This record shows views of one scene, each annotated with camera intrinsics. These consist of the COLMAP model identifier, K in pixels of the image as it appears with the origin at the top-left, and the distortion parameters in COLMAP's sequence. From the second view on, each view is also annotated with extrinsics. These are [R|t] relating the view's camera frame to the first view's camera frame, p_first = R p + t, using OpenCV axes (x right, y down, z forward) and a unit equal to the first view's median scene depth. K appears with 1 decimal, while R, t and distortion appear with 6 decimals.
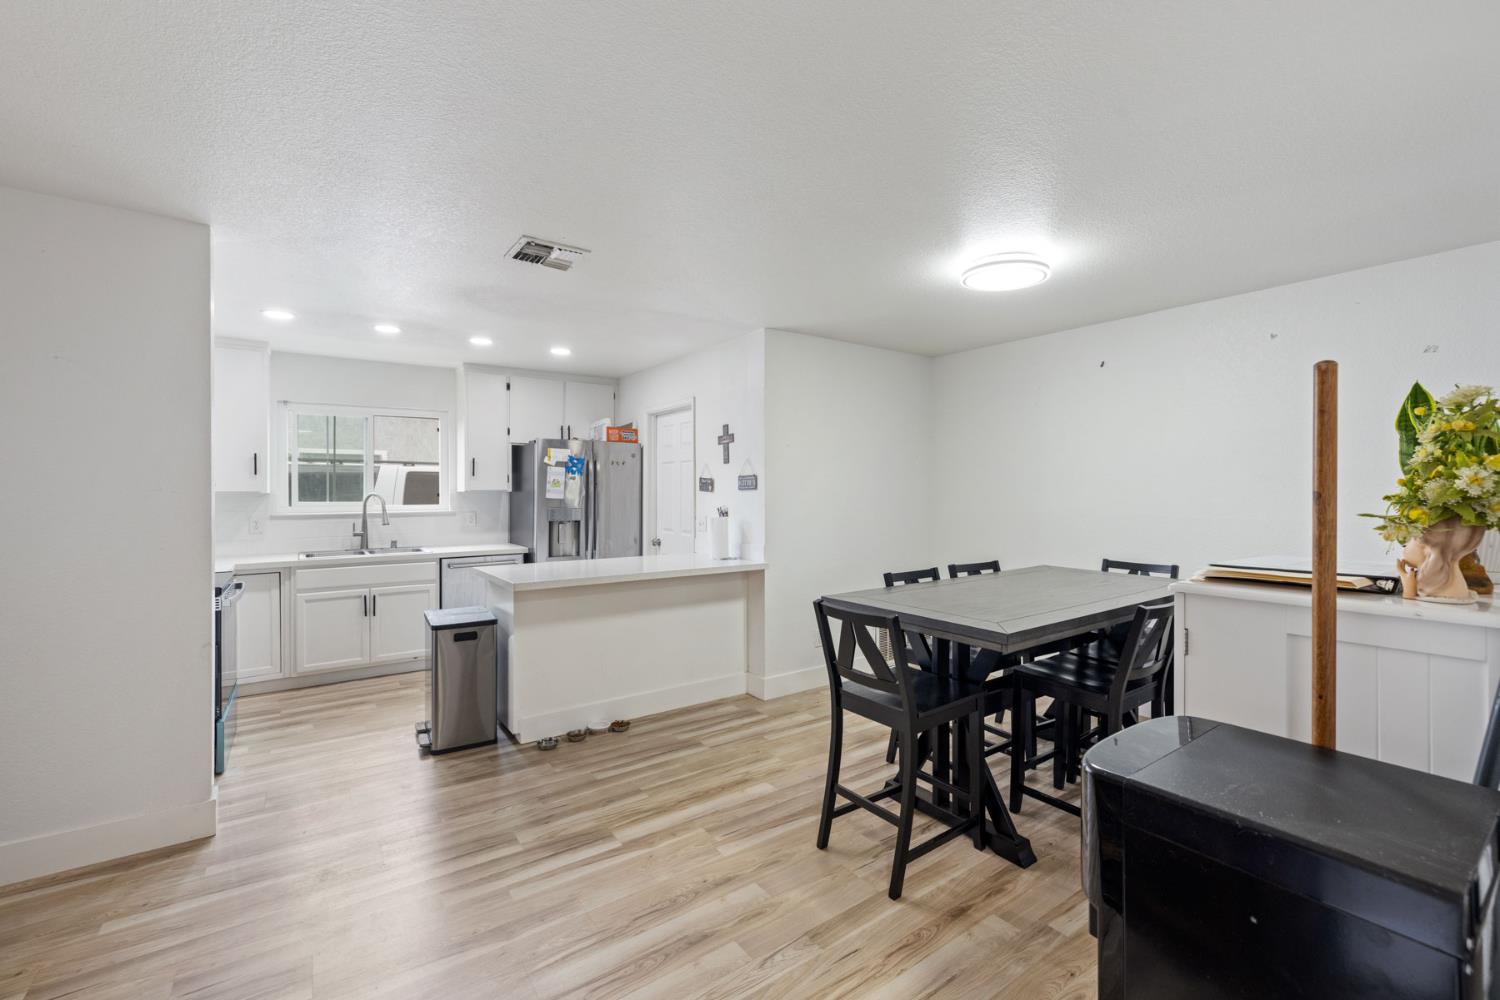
lens RADIAL K [[626.6, 0, 750.5], [0, 626.6, 497.0], [0, 0, 1]] dist [-0.002119, -0.000215]
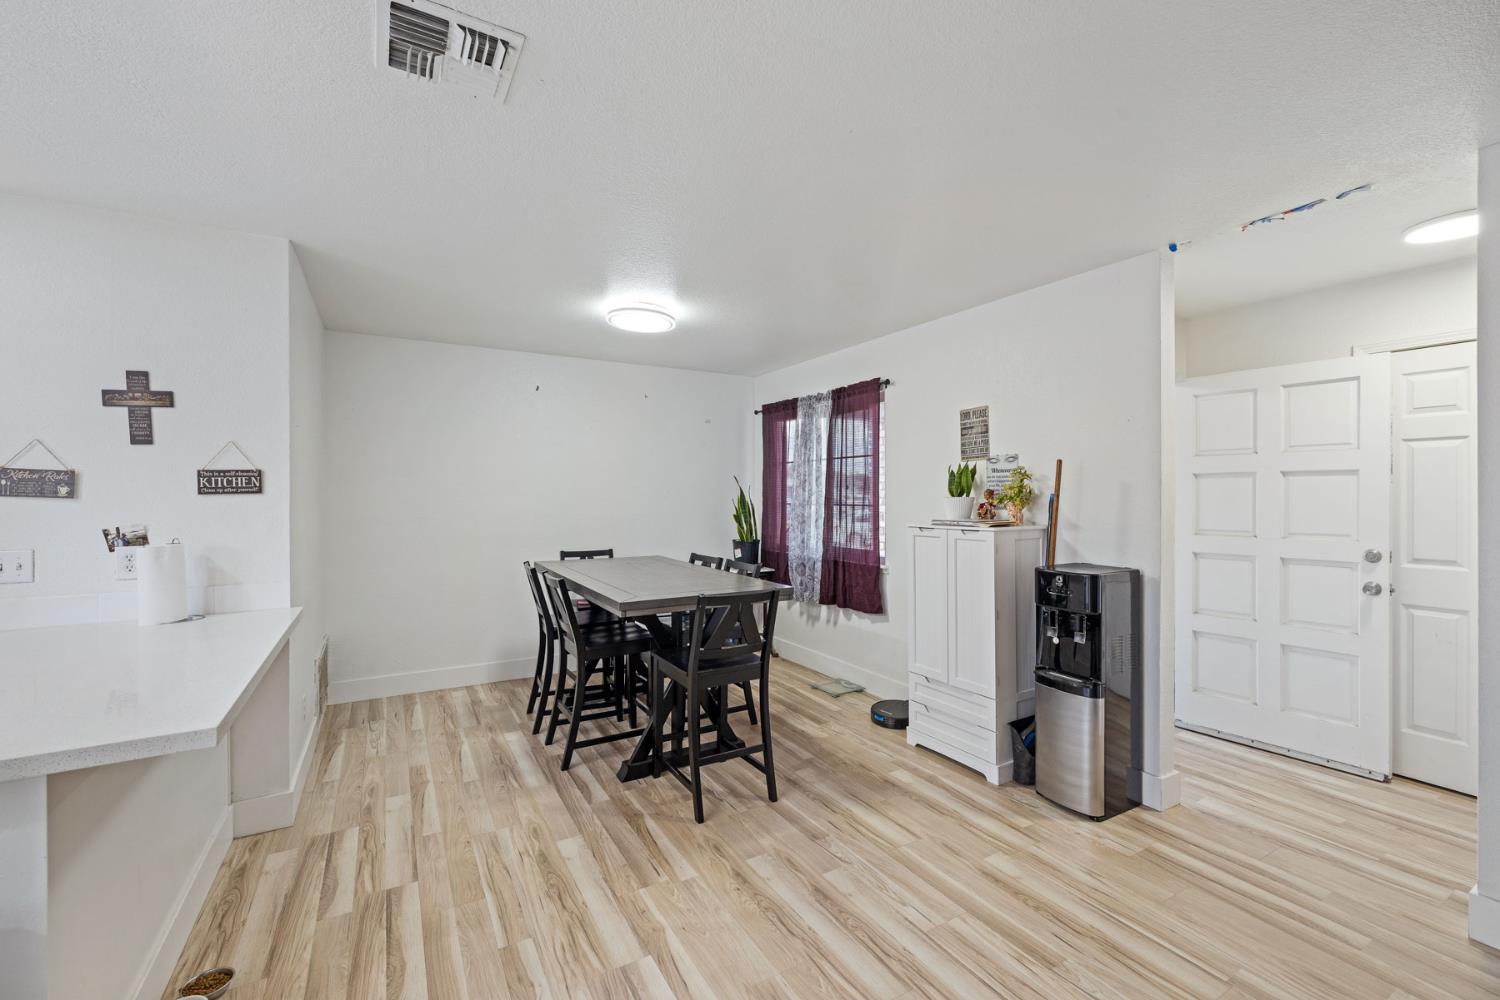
lens RADIAL K [[626.6, 0, 750.5], [0, 626.6, 497.0], [0, 0, 1]] dist [-0.002119, -0.000215]
pose [[0.093983, -0.003868, 0.995566, -0.486213], [0.013442, 0.999906, 0.002616, -0.003042], [-0.995483, 0.013136, 0.094026, 0.407264]]
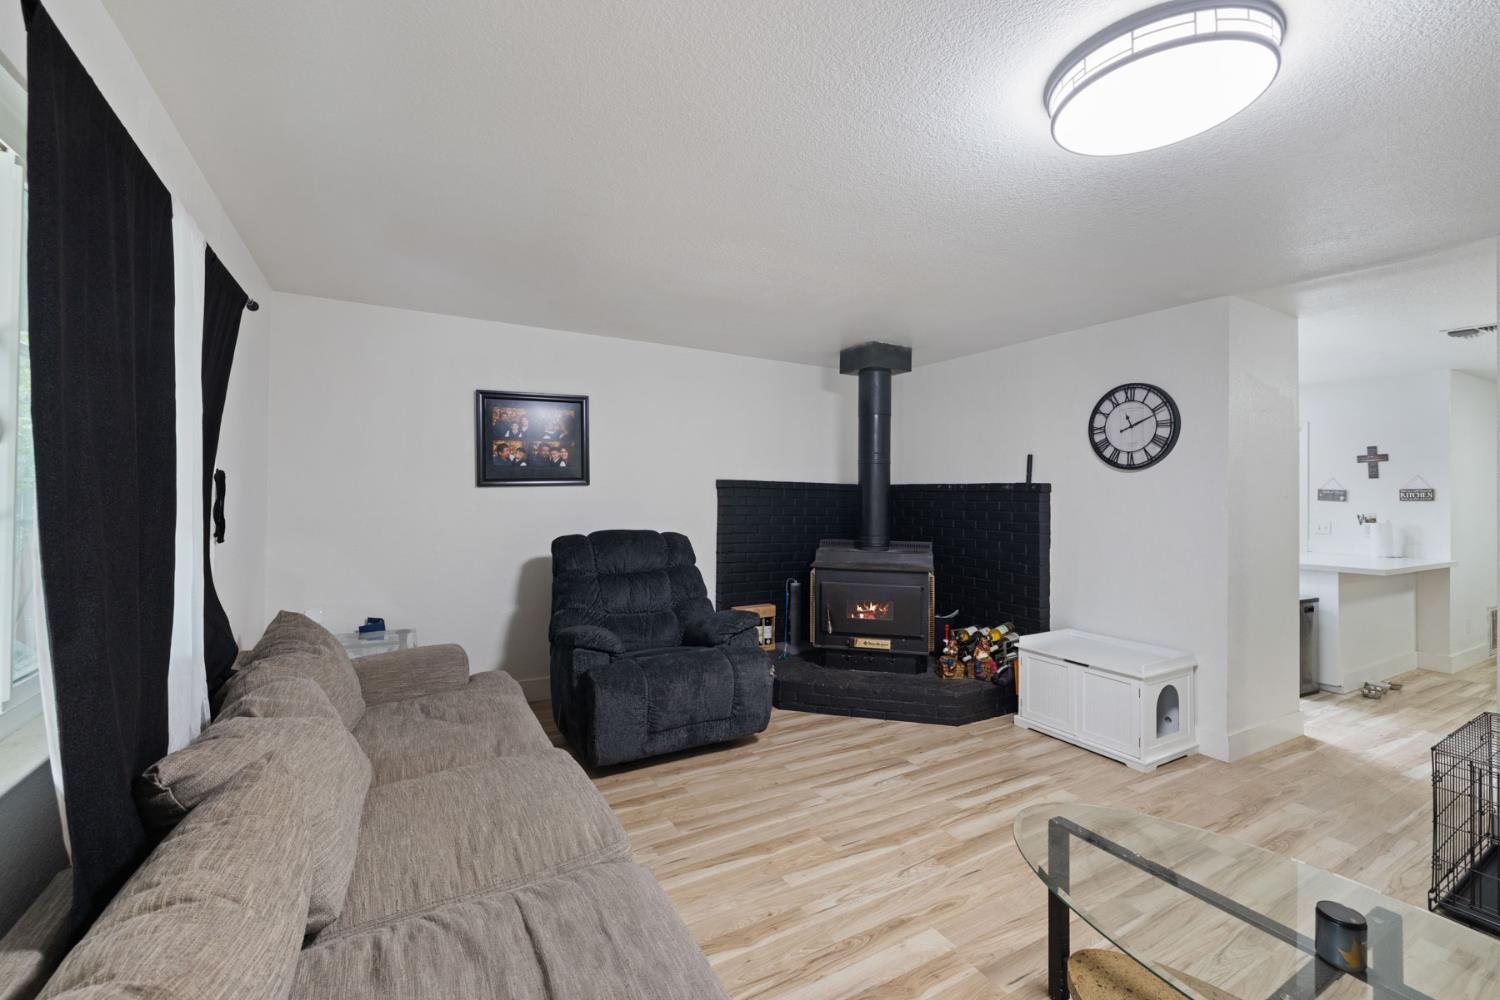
lens RADIAL K [[635.3, 0, 750.0], [0, 635.3, 484.1], [0, 0, 1]] dist [0.001247, -0.000014]
pose [[0.994590, 0.011398, -0.103251, -1.040626], [-0.014348, 0.999508, -0.027873, 0.008460], [0.102883, 0.029204, 0.994265, -0.325353]]
